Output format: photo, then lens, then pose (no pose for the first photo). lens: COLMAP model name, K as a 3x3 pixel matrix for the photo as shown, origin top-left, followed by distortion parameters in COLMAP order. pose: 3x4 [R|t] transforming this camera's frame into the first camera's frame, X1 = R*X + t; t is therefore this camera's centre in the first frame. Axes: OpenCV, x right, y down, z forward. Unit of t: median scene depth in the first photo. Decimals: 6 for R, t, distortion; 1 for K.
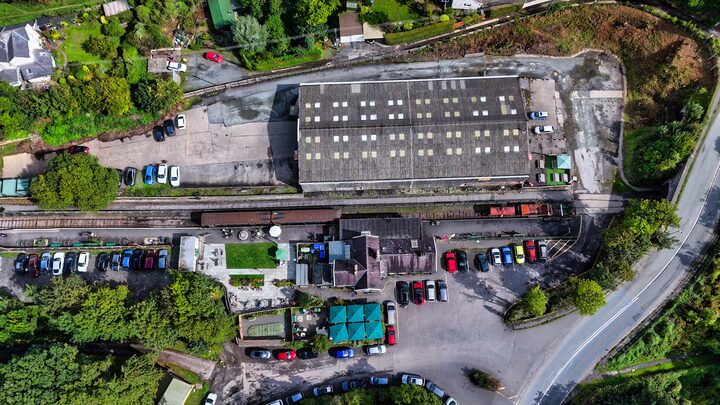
lens RADIAL K [[532.4, 0, 360.5], [0, 532.4, 198.7], [0, 0, 1]] dist [0.104013, -0.106957]
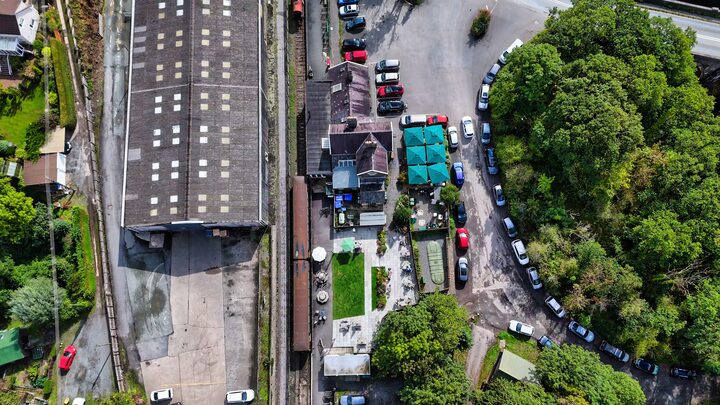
lens RADIAL K [[532.4, 0, 360.5], [0, 532.4, 198.7], [0, 0, 1]] dist [0.104013, -0.106957]
pose [[-0.008804, -0.973206, 0.229766, -0.261789], [0.974871, 0.042796, 0.218622, -0.056868], [-0.222597, 0.225917, 0.948373, 0.203133]]
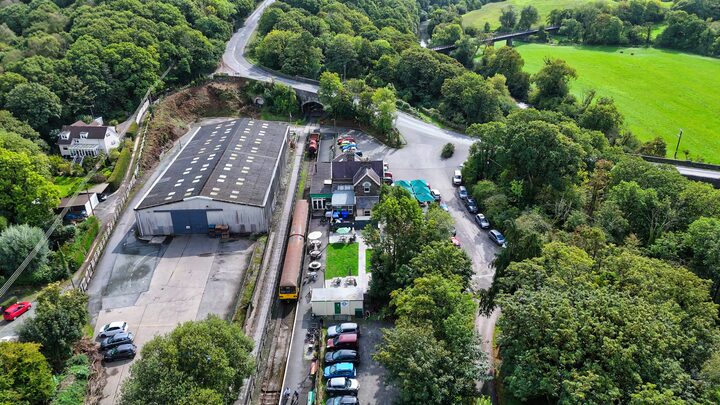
lens RADIAL K [[518.0, 0, 360.0], [0, 518.0, 202.5], [0, 0, 1]] dist [0.105194, -0.125887]
pose [[0.001031, -0.424242, 0.905548, -0.858943], [0.970414, 0.219064, 0.101524, 0.035633], [-0.241443, 0.878653, 0.411916, 0.602579]]
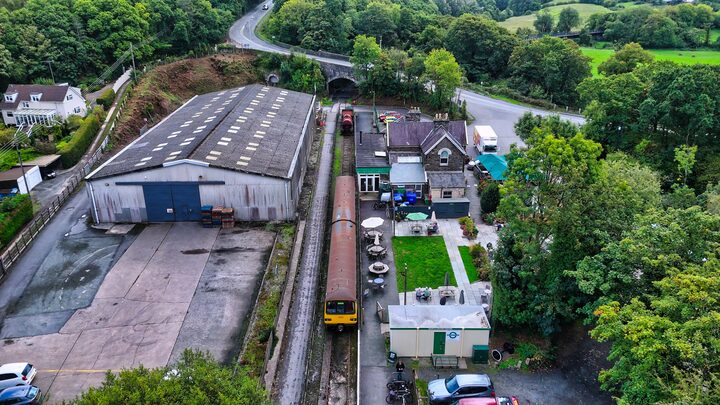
lens RADIAL K [[532.4, 0, 360.5], [0, 532.4, 198.7], [0, 0, 1]] dist [0.104013, -0.106957]
pose [[0.012626, -0.363150, 0.931645, -0.620194], [0.968239, 0.237117, 0.079305, 0.003829], [-0.249708, 0.901054, 0.354610, 0.796101]]
